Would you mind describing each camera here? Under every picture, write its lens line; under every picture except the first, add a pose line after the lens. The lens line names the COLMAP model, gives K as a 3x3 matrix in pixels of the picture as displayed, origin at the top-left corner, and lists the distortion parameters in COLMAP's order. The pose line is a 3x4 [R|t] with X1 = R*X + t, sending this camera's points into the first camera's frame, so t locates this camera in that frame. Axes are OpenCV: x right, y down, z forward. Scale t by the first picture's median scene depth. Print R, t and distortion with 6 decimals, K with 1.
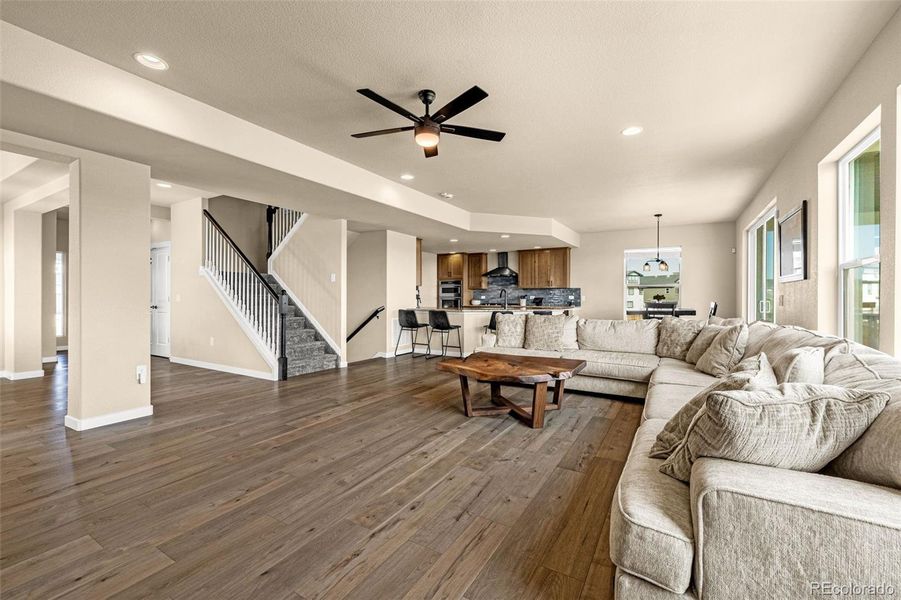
lens RADIAL K [[380.4, 0, 460.3], [0, 380.4, 294.7], [0, 0, 1]] dist [0.002235, 0.000084]
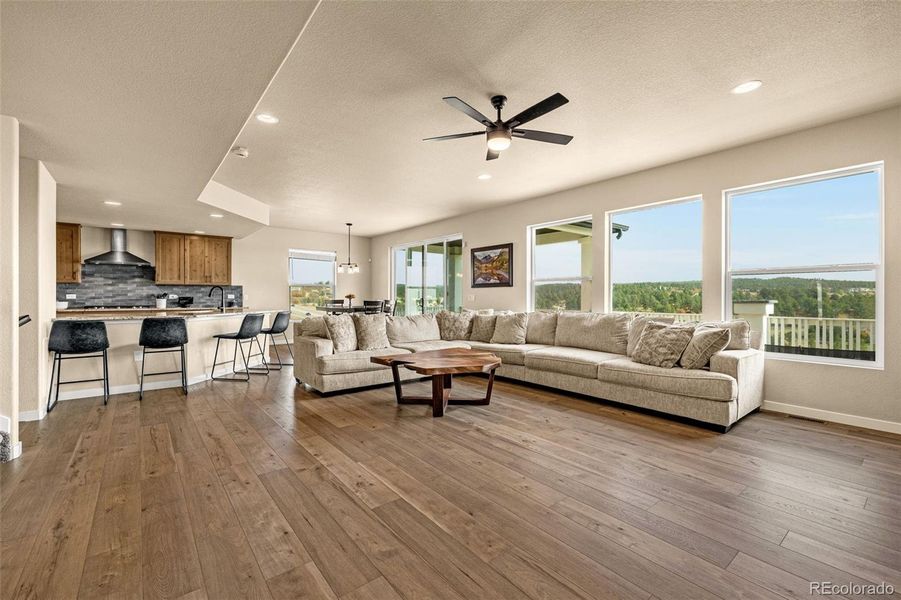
lens RADIAL K [[380.4, 0, 449.4], [0, 380.4, 301.6], [0, 0, 1]] dist [0.002235, 0.000084]
pose [[0.361520, -0.015696, 0.932232, -1.059127], [-0.006653, 0.999789, 0.019414, -0.003666], [-0.932341, -0.013221, 0.361339, 0.724940]]
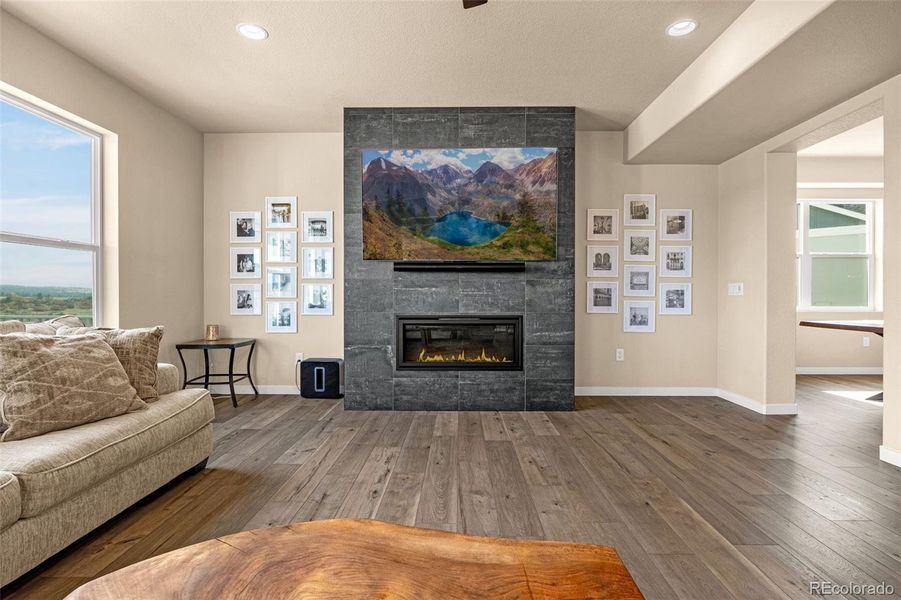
lens RADIAL K [[446.2, 0, 456.0], [0, 446.2, 297.5], [0, 0, 1]] dist [0.001346, 0.000164]
pose [[-0.873186, 0.000057, -0.487387, 0.169160], [0.000386, 1.000000, -0.000576, 0.038600], [0.487387, -0.000691, -0.873186, 1.395886]]
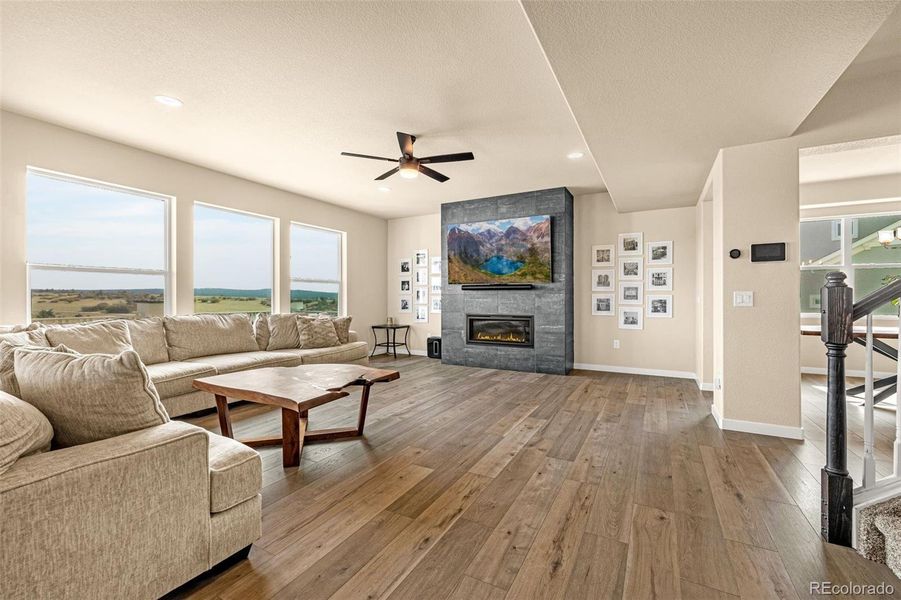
lens RADIAL K [[380.4, 0, 452.9], [0, 380.4, 298.6], [0, 0, 1]] dist [0.002235, 0.000084]
pose [[-0.999756, -0.003522, -0.021829, -0.197139], [-0.003331, 0.999956, -0.008772, 0.026043], [0.021858, -0.008697, -0.999723, 2.192235]]
